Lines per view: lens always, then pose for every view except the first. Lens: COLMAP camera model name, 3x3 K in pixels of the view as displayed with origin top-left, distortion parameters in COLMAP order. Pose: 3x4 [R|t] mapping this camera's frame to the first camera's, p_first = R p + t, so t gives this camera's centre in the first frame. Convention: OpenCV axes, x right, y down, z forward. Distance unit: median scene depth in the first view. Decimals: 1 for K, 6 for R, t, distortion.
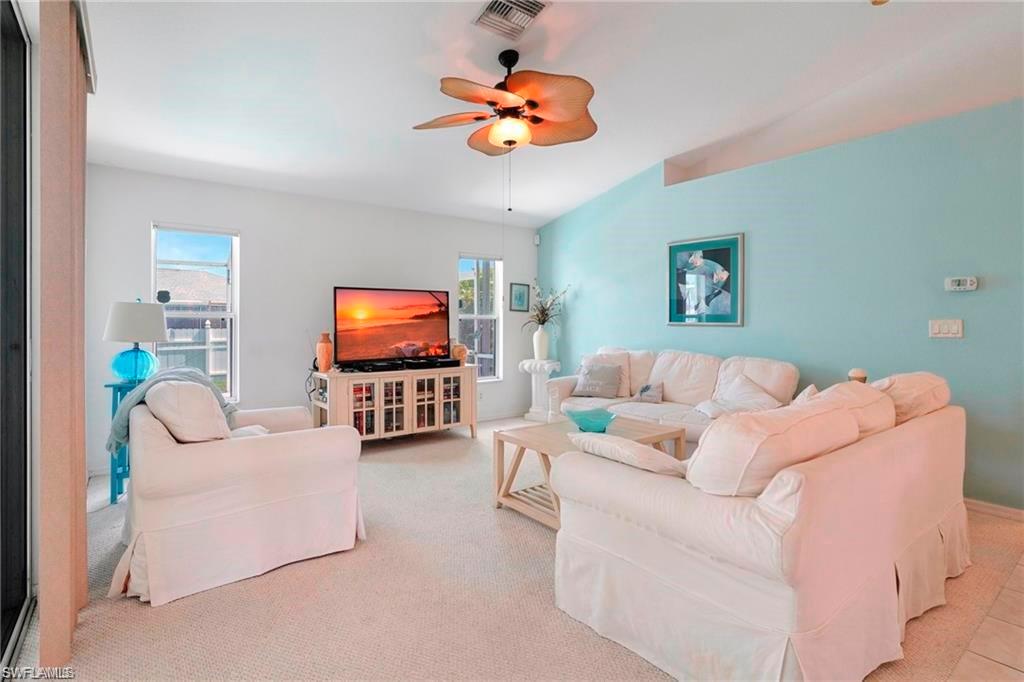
lens RADIAL K [[502.2, 0, 506.7], [0, 502.2, 323.7], [0, 0, 1]] dist [-0.000853, 0.000794]
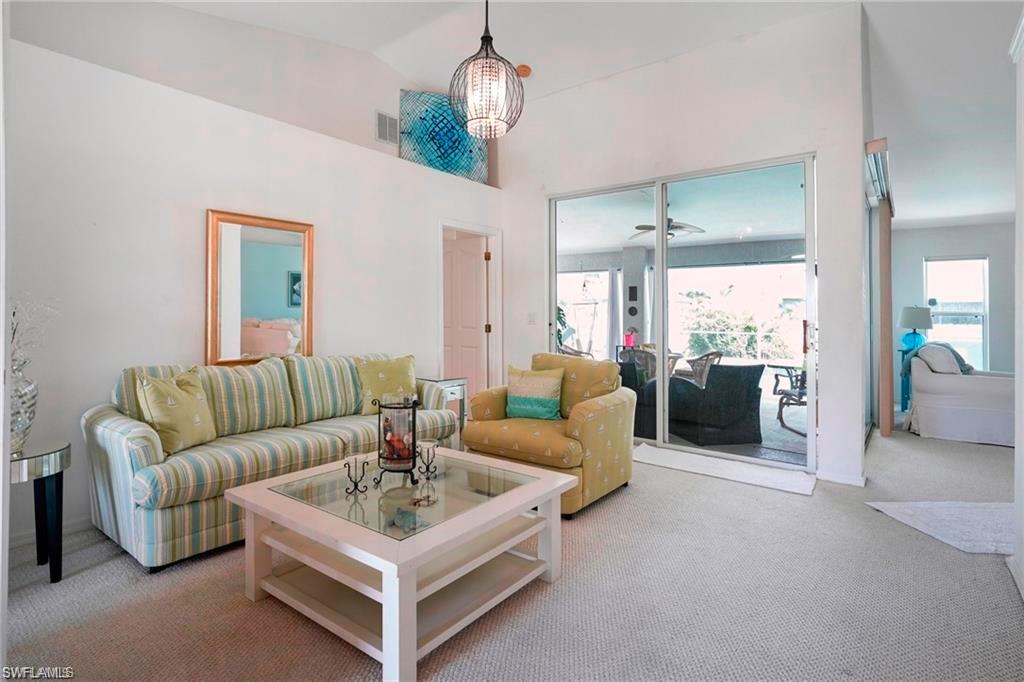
lens RADIAL K [[522.7, 0, 516.3], [0, 522.7, 306.8], [0, 0, 1]] dist [0.001149, 0.000361]
pose [[0.275644, -0.015958, -0.961127, 0.516269], [-0.006322, 0.999810, -0.018413, 0.001256], [0.961239, 0.011152, 0.275491, -0.682967]]
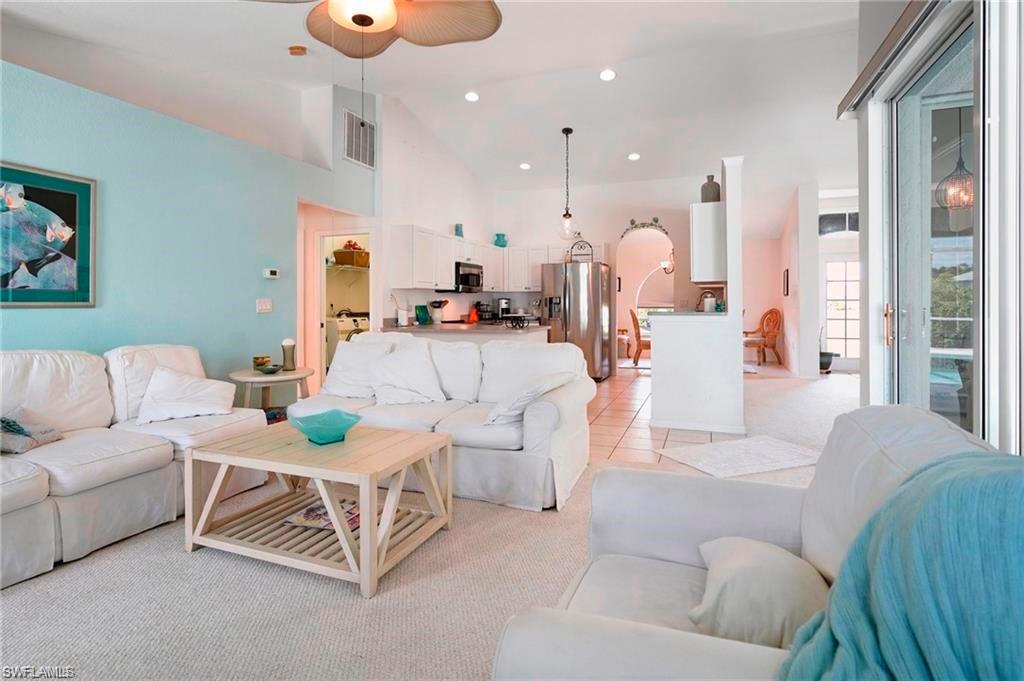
lens RADIAL K [[504.2, 0, 515.6], [0, 504.2, 301.8], [0, 0, 1]] dist [-0.001075, 0.000067]
pose [[-0.528329, -0.007112, 0.849010, -0.457563], [0.000784, 0.999960, 0.008864, -0.008413], [-0.849039, 0.005349, -0.528303, 0.826568]]
